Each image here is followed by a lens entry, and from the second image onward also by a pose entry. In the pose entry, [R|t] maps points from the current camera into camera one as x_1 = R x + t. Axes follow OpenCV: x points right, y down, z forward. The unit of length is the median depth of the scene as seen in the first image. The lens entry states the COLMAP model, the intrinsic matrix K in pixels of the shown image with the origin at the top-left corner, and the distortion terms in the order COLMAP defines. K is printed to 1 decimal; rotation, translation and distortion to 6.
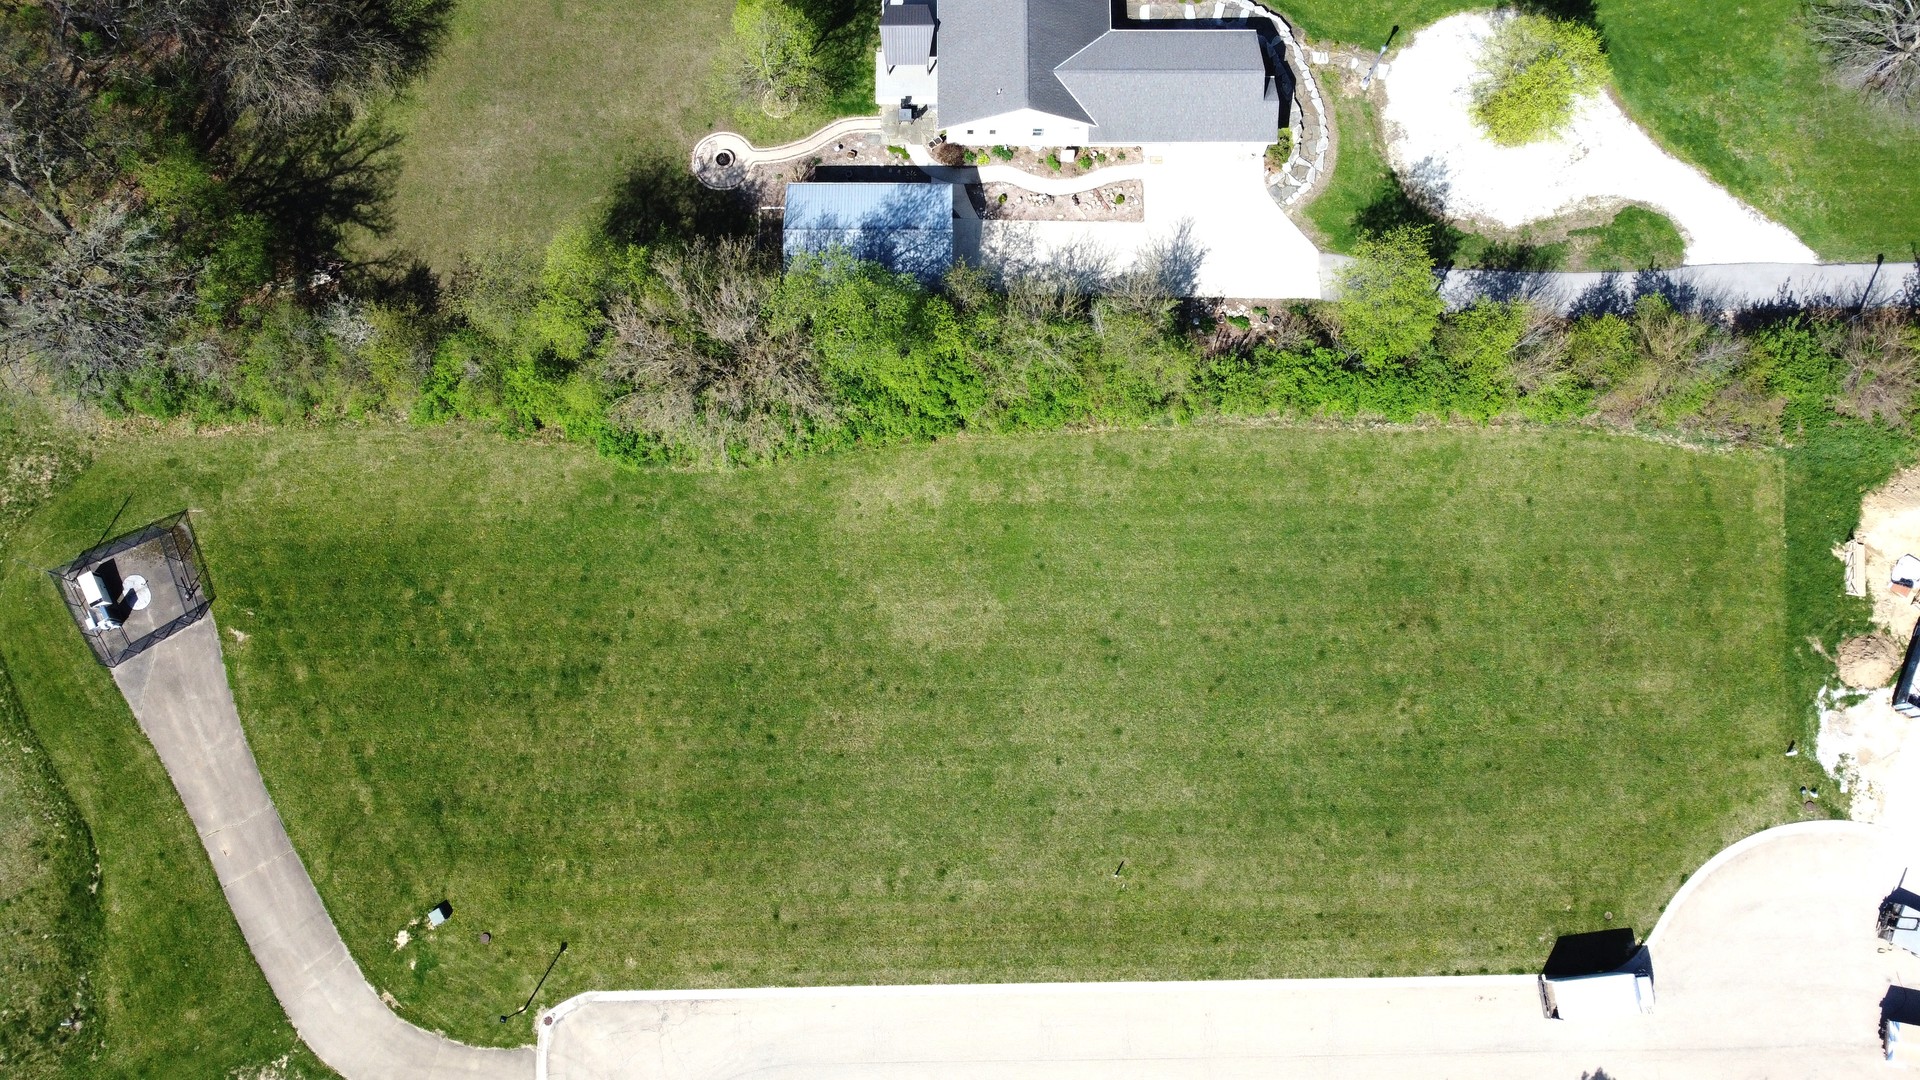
lens RADIAL K [[1384.8, 0, 960.0], [0, 1384.8, 540.0], [0, 0, 1]] dist [0.002695, 0.001692]
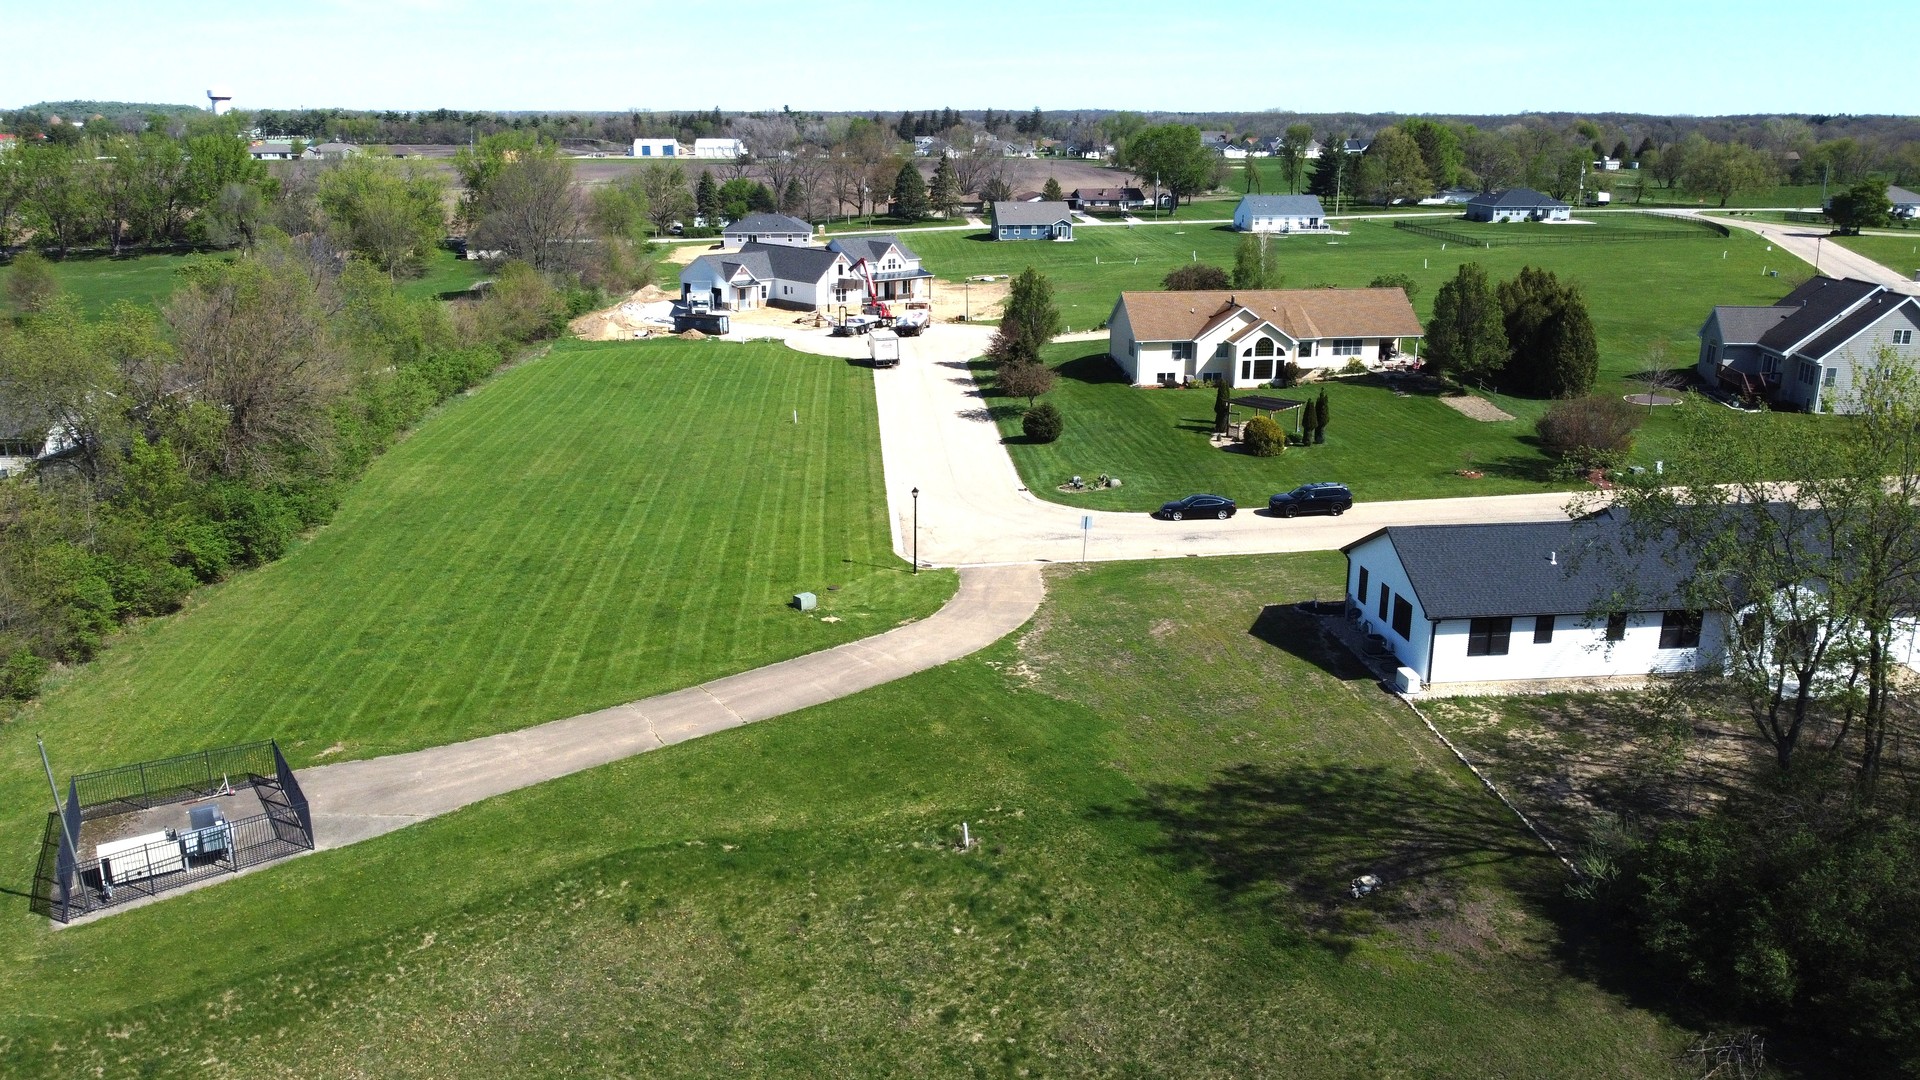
lens RADIAL K [[1384.8, 0, 960.0], [0, 1384.8, 540.0], [0, 0, 1]] dist [0.002695, 0.001692]
pose [[-0.065271, -0.321501, 0.944657, -1.105050], [0.981166, 0.151799, 0.119456, 0.256215], [-0.181803, 0.934663, 0.305538, 0.702910]]
